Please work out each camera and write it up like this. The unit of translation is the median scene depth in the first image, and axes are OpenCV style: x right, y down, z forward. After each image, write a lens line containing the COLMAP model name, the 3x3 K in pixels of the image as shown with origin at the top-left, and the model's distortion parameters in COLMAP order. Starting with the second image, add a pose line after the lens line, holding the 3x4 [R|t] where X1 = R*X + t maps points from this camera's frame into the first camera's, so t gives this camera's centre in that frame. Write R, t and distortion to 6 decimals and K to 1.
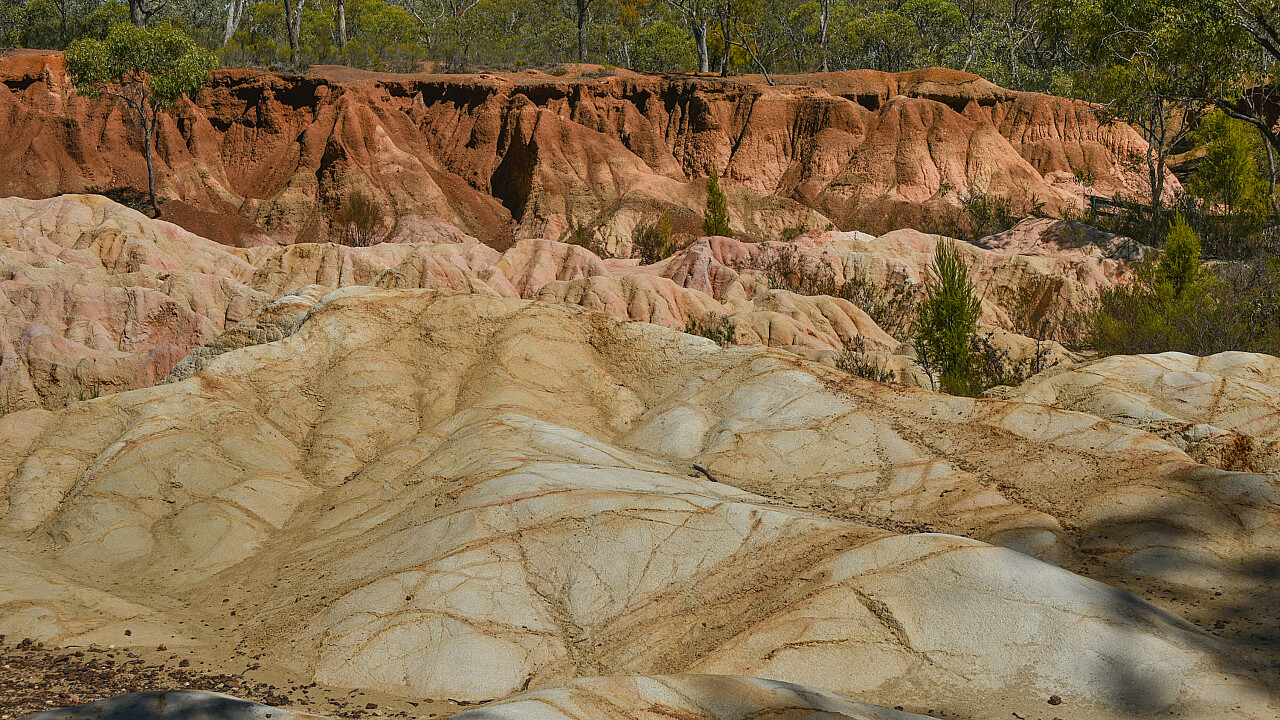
lens RADIAL K [[1976.2, 0, 640.0], [0, 1976.2, 358.7], [0, 0, 1]] dist [0.017322, 0.000000]
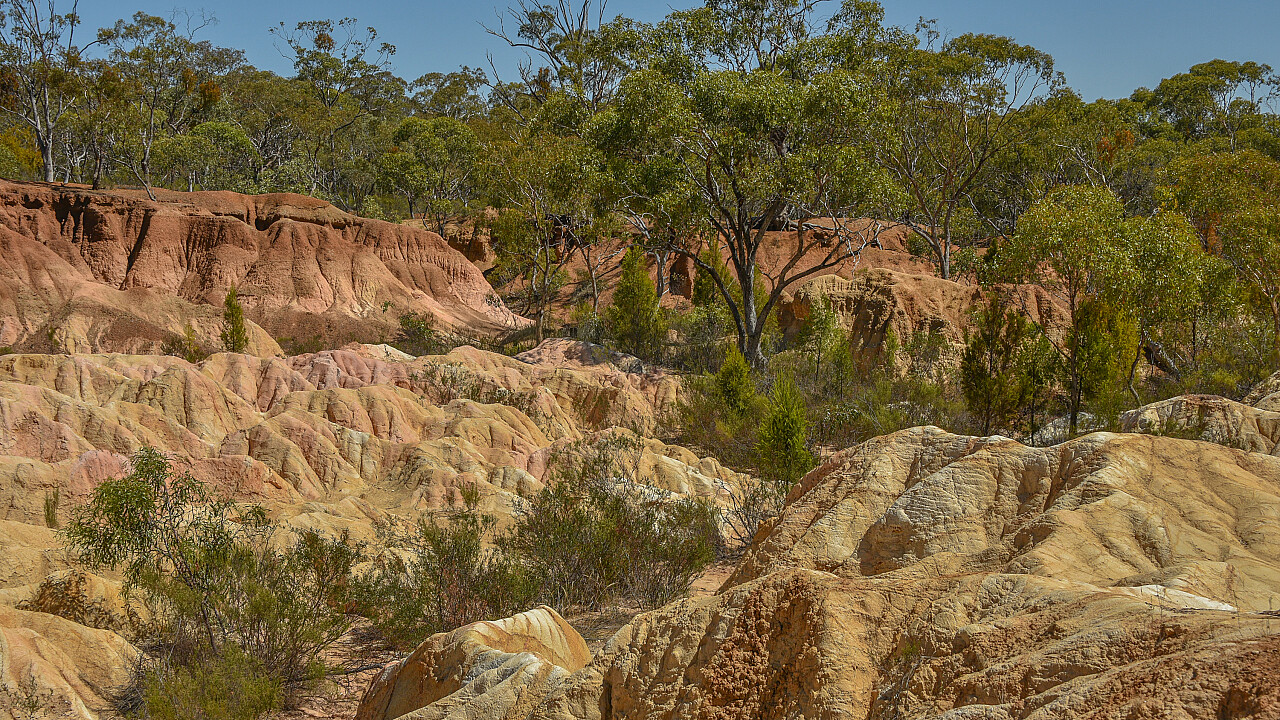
lens RADIAL K [[1837.6, 0, 639.3], [0, 1837.6, 362.8], [0, 0, 1]] dist [-0.016747, 0.000000]
pose [[0.882533, 0.013323, 0.470062, -0.187753], [0.006326, 0.999172, -0.040196, -0.005480], [-0.470208, 0.038448, 0.881718, -0.031690]]
